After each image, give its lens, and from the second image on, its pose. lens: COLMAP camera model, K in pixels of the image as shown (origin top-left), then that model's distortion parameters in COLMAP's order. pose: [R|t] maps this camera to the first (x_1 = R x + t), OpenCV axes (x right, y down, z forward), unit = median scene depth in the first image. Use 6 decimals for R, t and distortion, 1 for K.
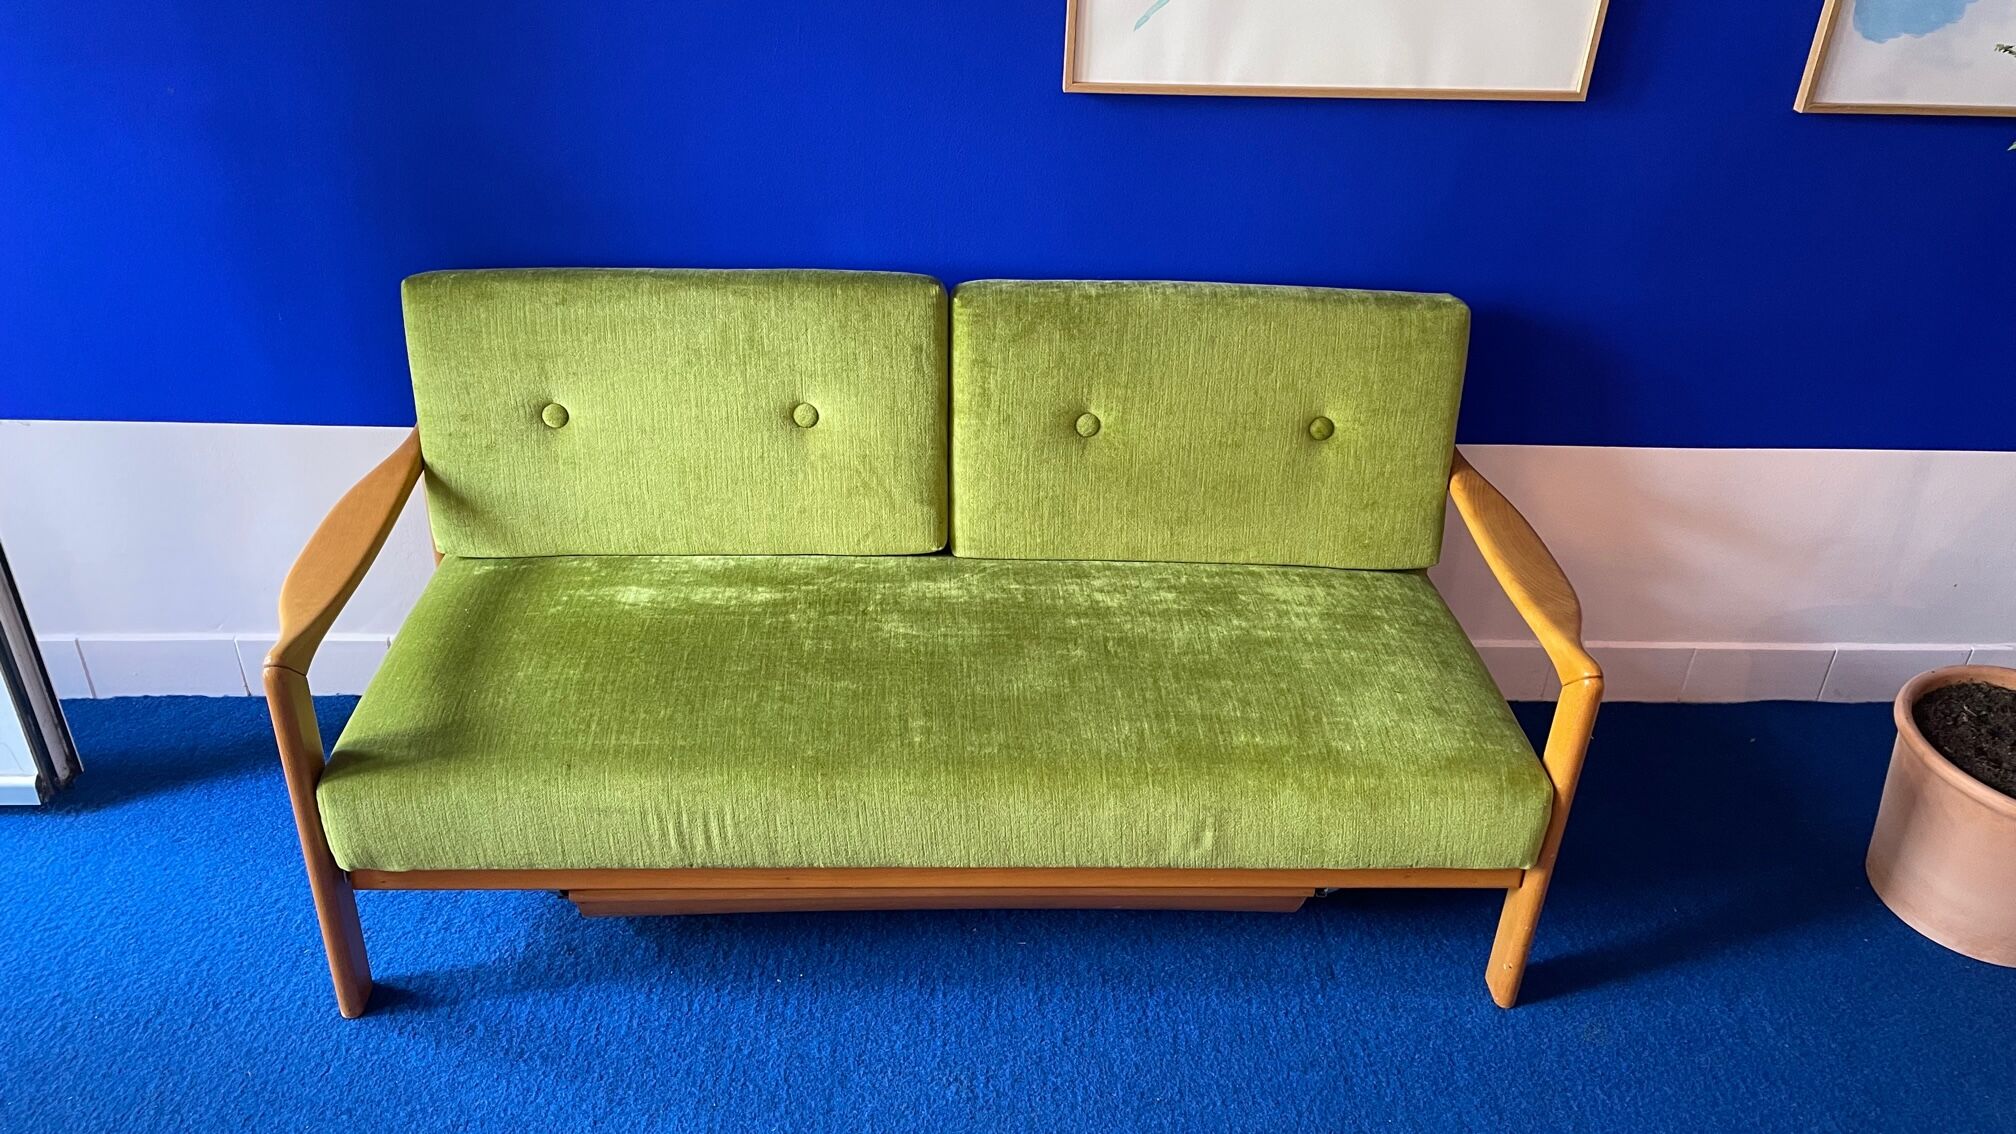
lens RADIAL K [[1510.9, 0, 1011.8], [0, 1510.9, 555.7], [0, 0, 1]] dist [0.109035, -0.145683]
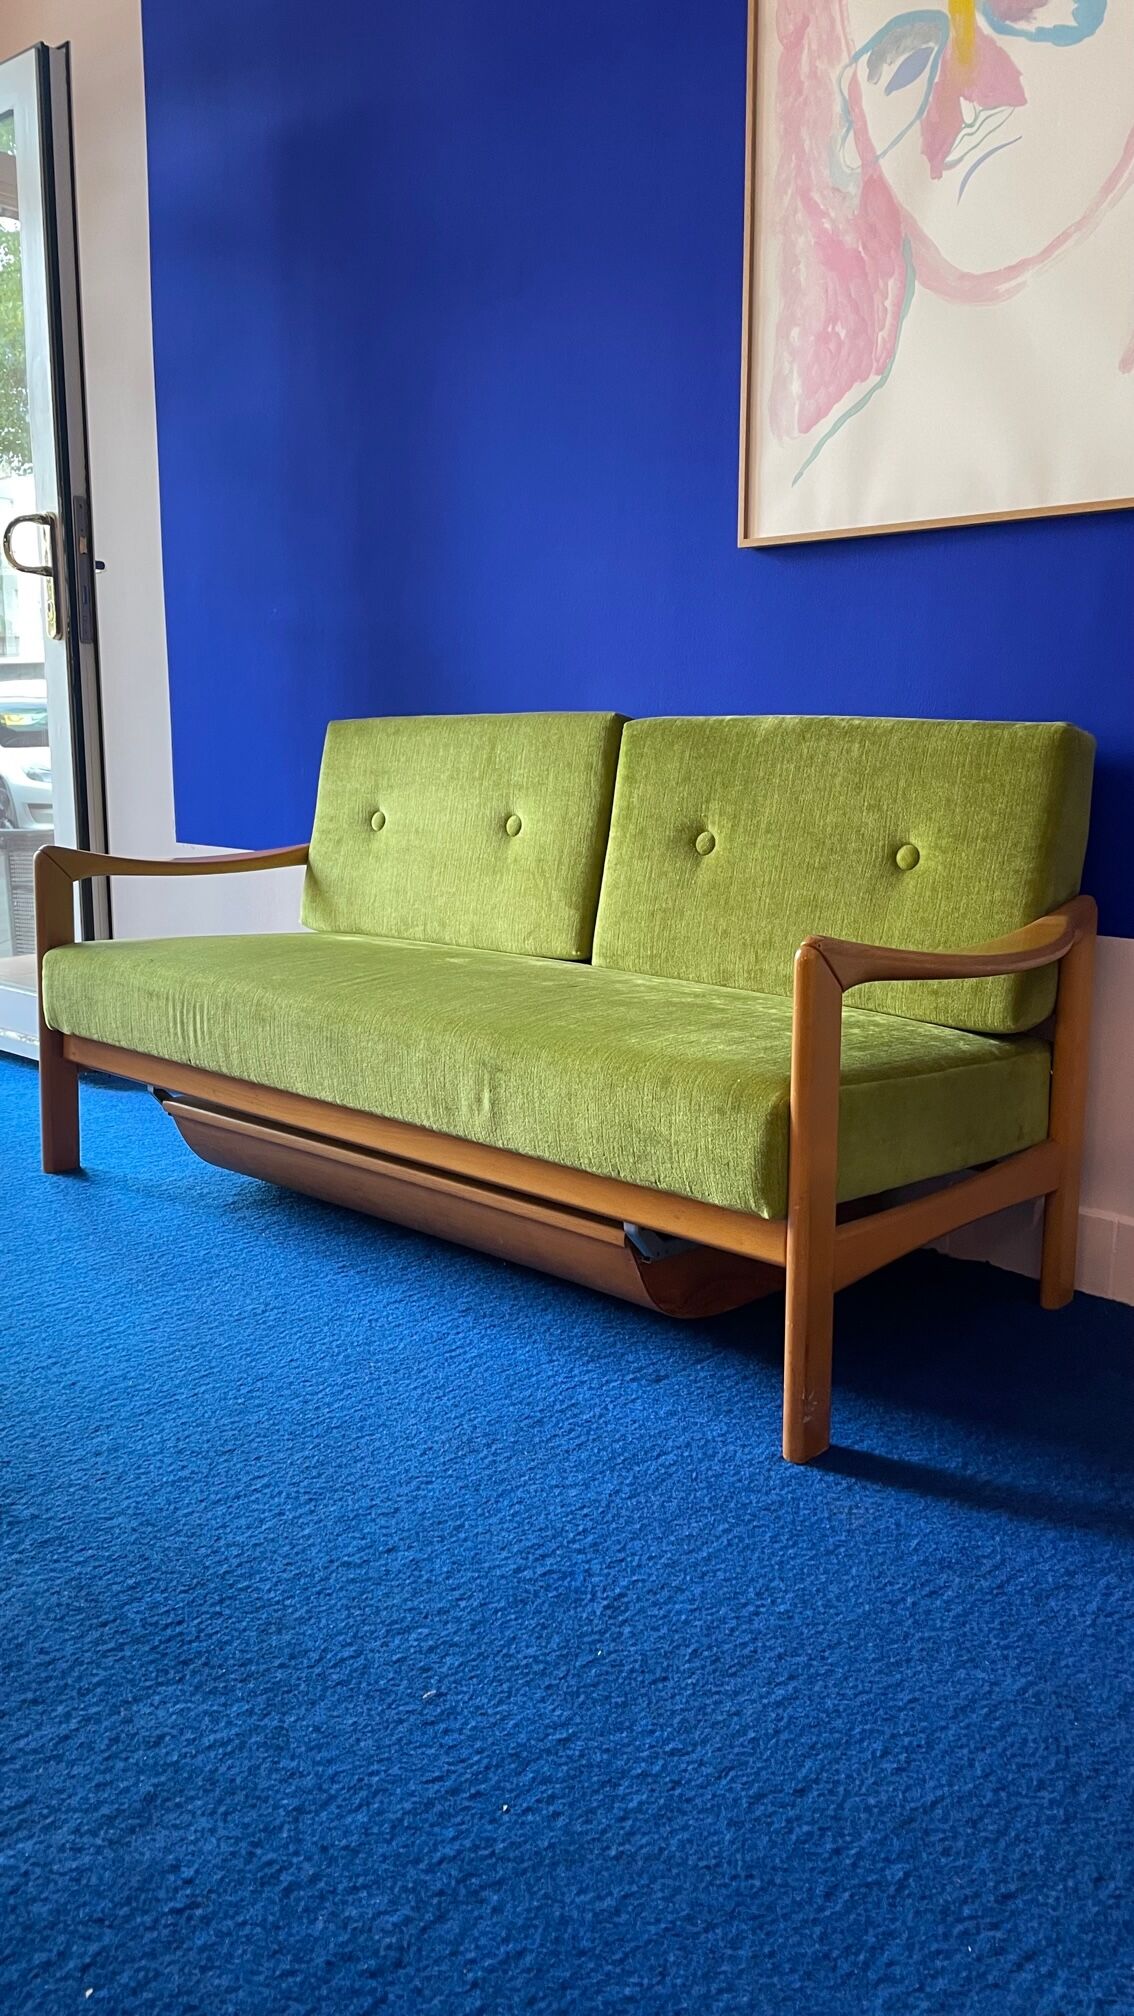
lens RADIAL K [[1522.8, 0, 597.8], [0, 1522.8, 996.7], [0, 0, 1]] dist [0.103609, -0.137476]
pose [[0.712559, 0.085512, -0.696382, 0.758310], [-0.351959, 0.902191, -0.249351, 0.304150], [0.606947, 0.422775, 0.672961, 0.310569]]
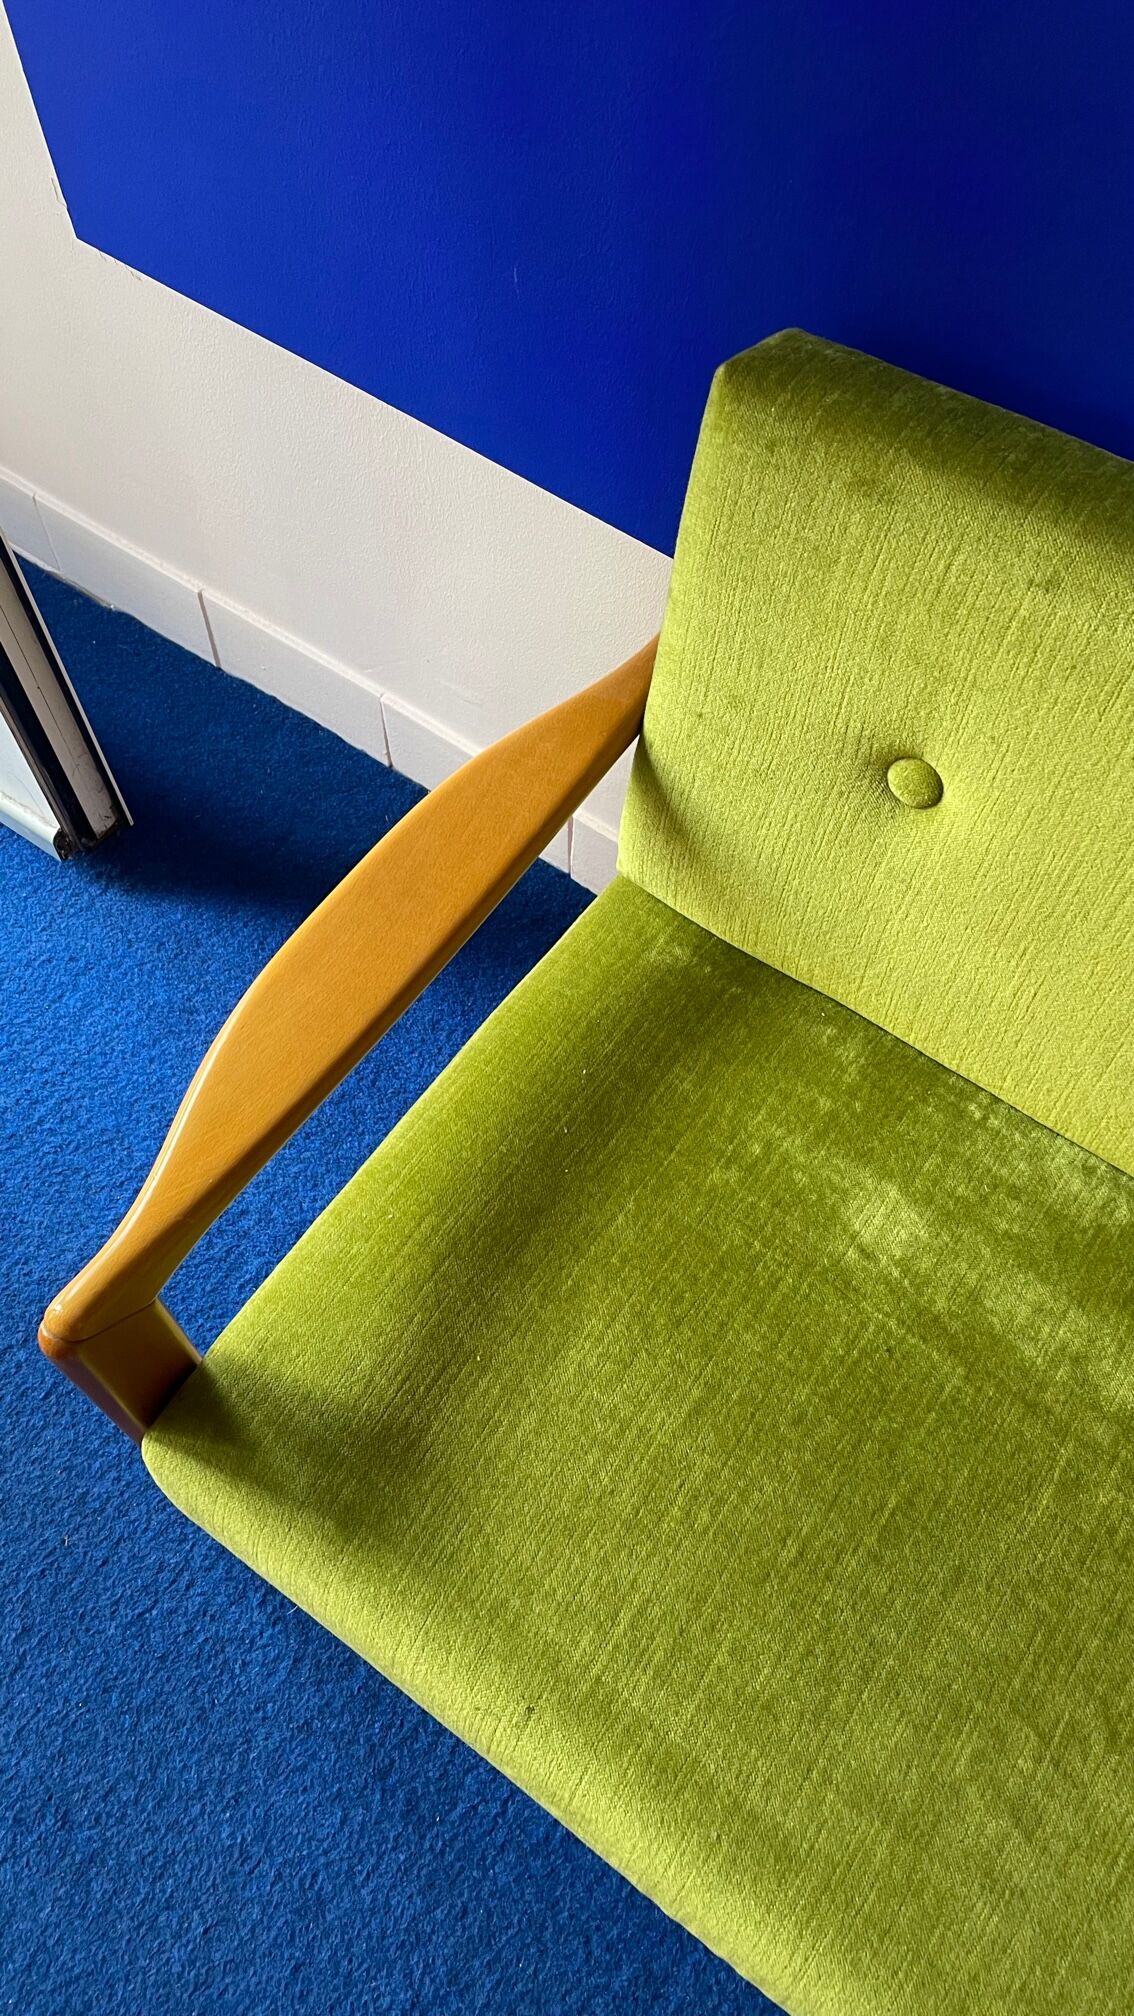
lens RADIAL K [[1516.4, 0, 561.8], [0, 1516.4, 985.0], [0, 0, 1]] dist [0.104267, -0.143107]
pose [[0.781031, 0.531895, -0.327229, -0.209611], [-0.302000, 0.780343, 0.547596, -0.256430], [0.546614, -0.328867, 0.770104, 0.607099]]
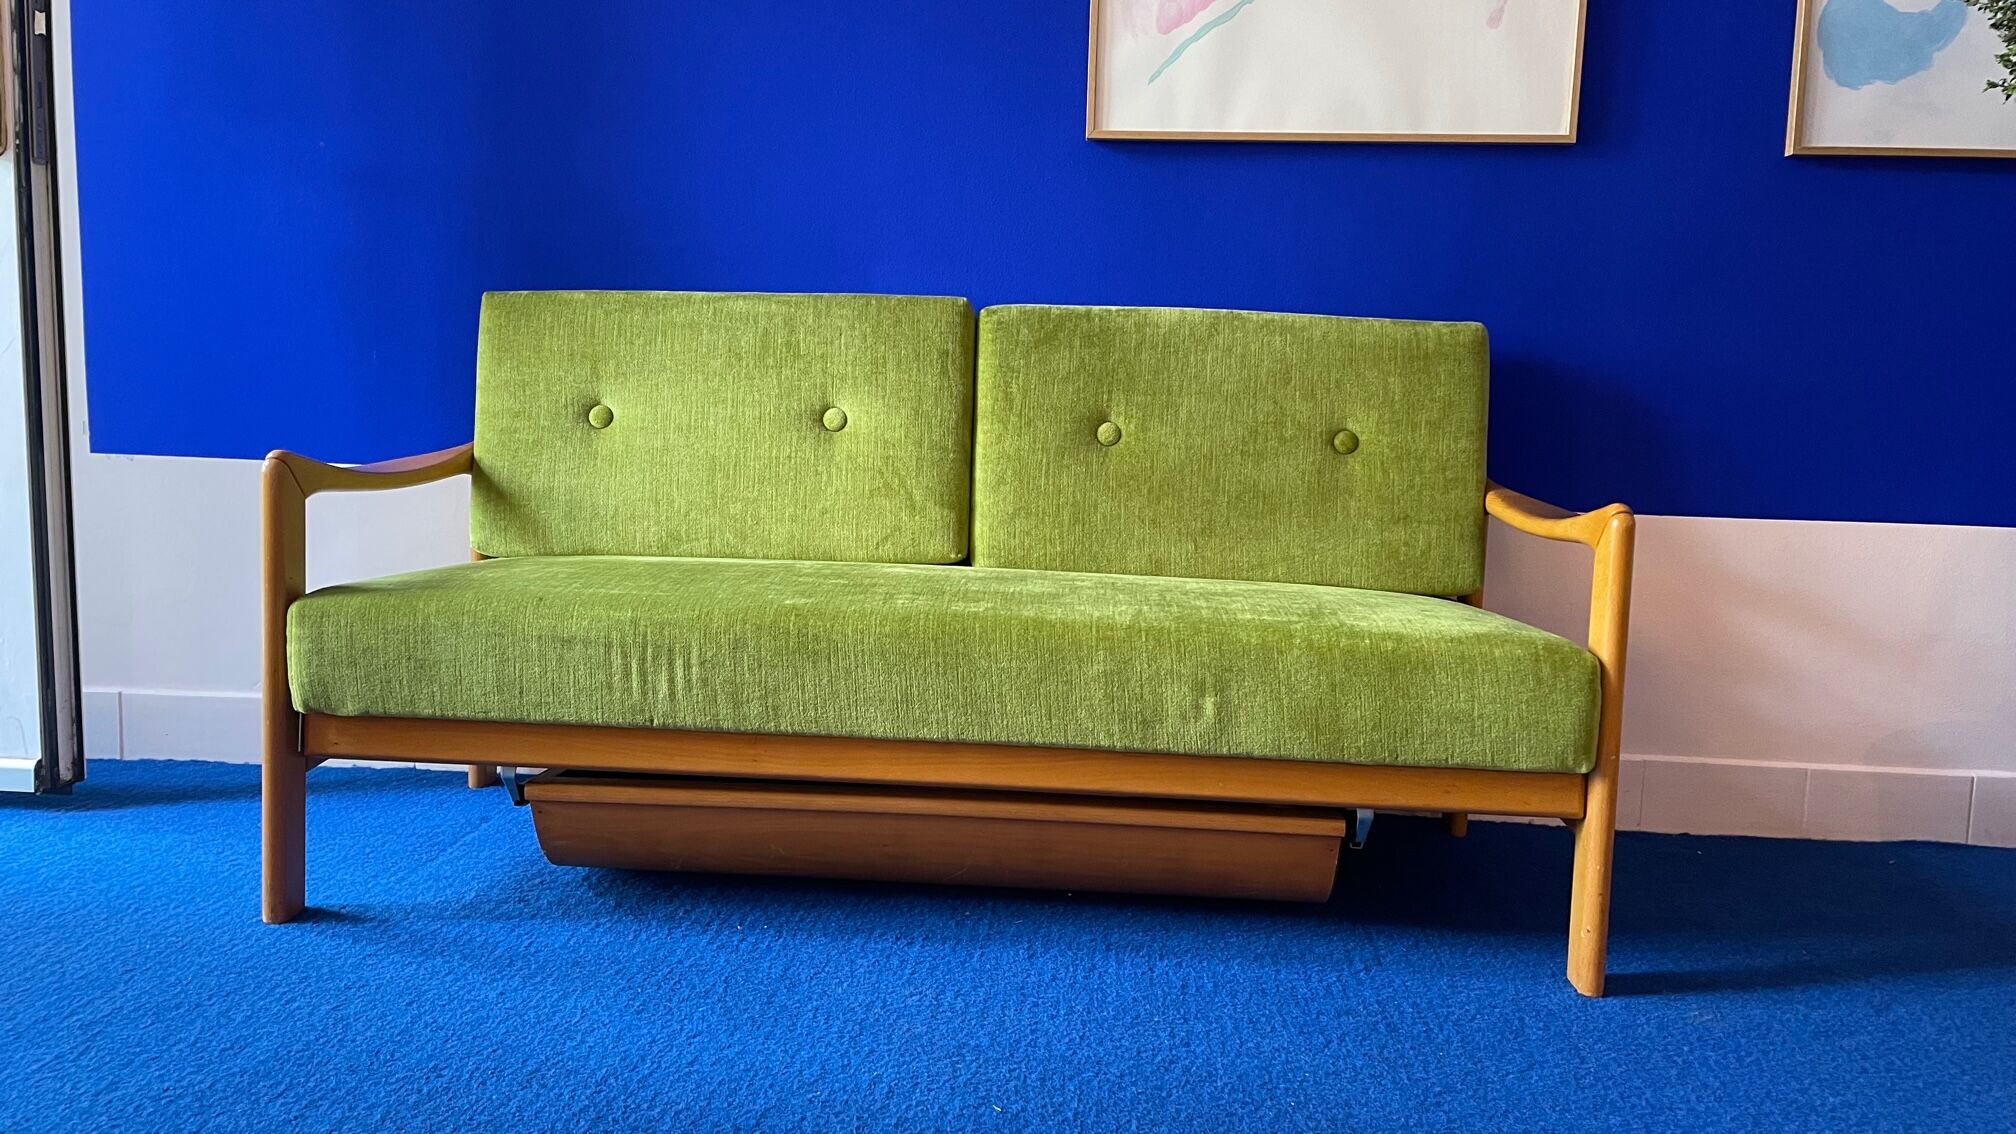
lens RADIAL K [[1511.6, 0, 1001.3], [0, 1511.6, 564.6], [0, 0, 1]] dist [0.111727, -0.152126]
pose [[0.994572, 0.004208, -0.103963, 0.087611], [-0.047262, 0.908424, -0.415370, 0.432857], [0.092695, 0.418029, 0.903692, 0.118130]]
